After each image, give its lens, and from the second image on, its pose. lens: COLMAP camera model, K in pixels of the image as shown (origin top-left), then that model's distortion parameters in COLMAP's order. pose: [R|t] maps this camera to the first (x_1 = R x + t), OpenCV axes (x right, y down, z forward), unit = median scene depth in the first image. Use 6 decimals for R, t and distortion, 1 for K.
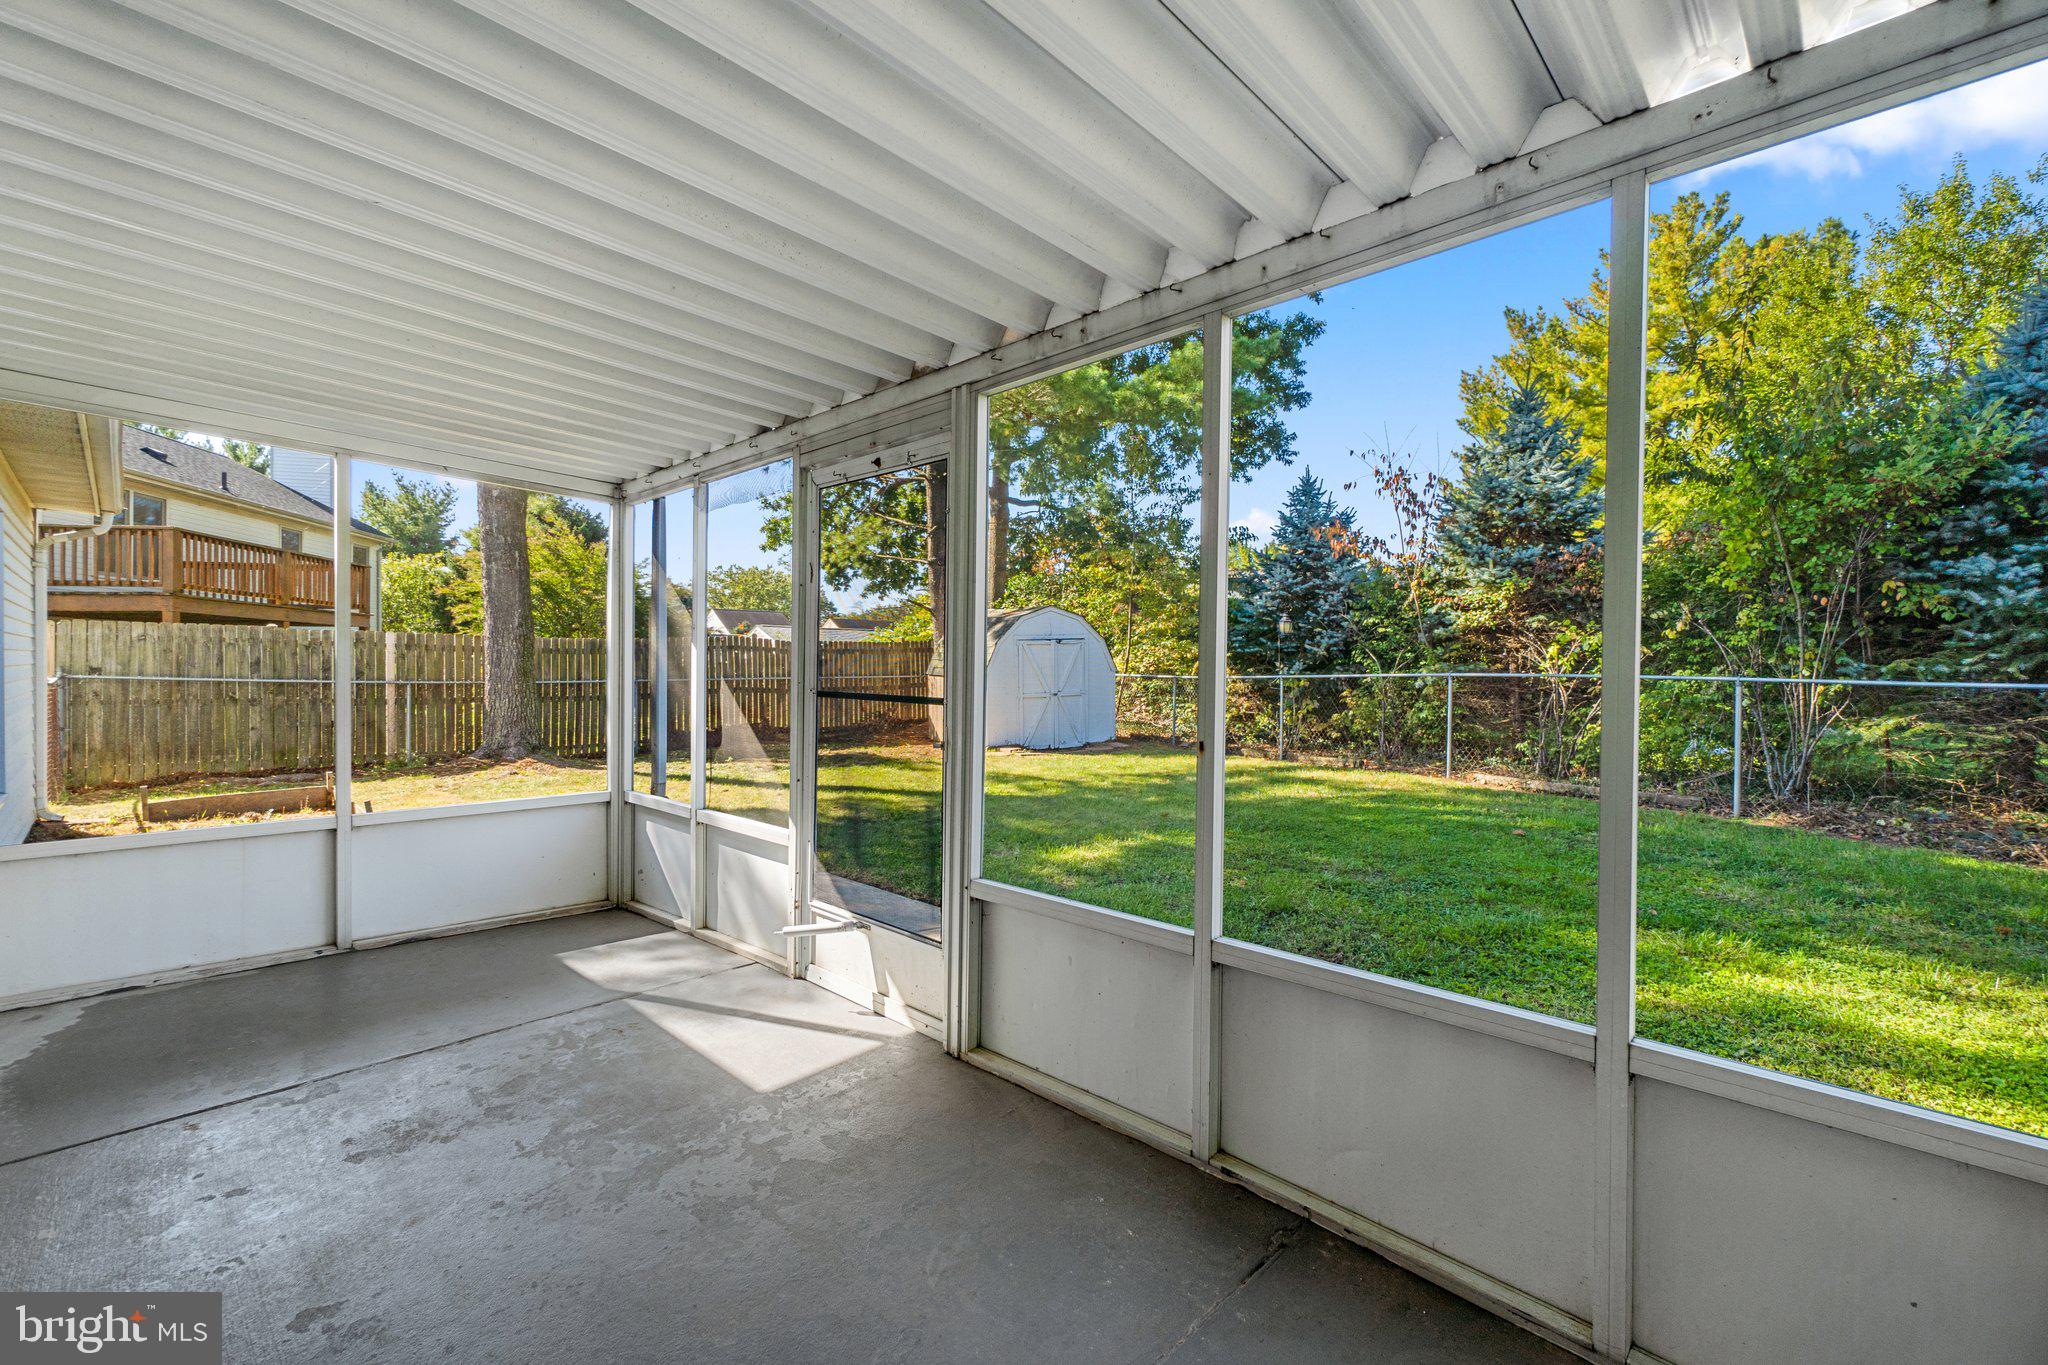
lens RADIAL K [[887.1, 0, 1029.8], [0, 887.1, 687.7], [0, 0, 1]] dist [-0.003028, 0.000752]
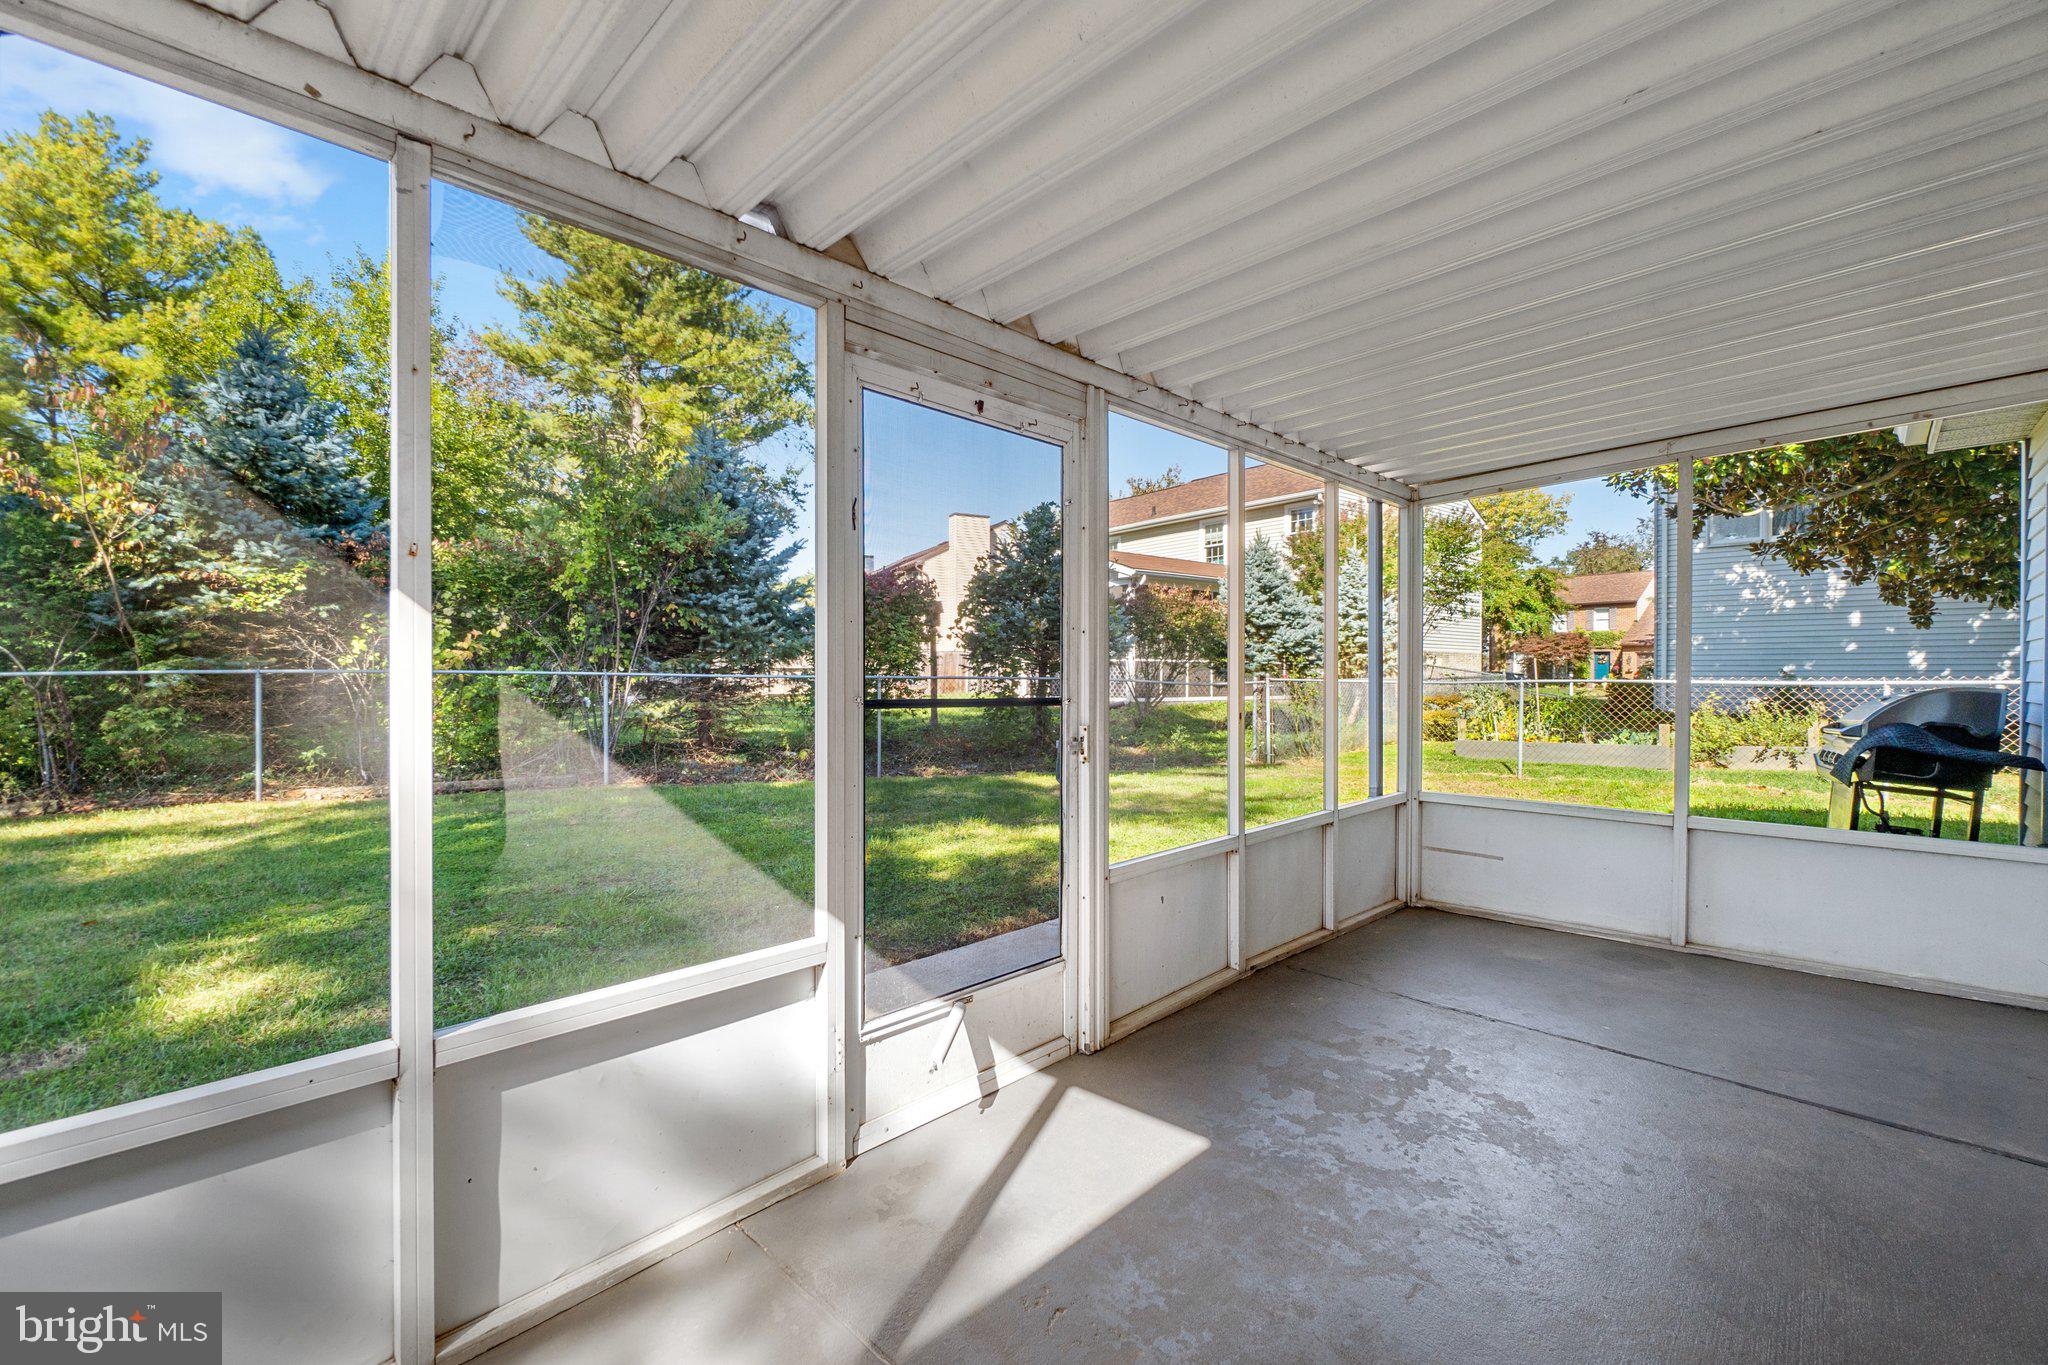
lens RADIAL K [[887.1, 0, 1031.7], [0, 887.1, 664.1], [0, 0, 1]] dist [-0.003028, 0.000752]
pose [[-0.008977, 0.001404, 0.999959, -0.997446], [0.024699, 0.999694, -0.001182, -0.016300], [-0.999655, 0.024688, -0.009009, 0.992628]]
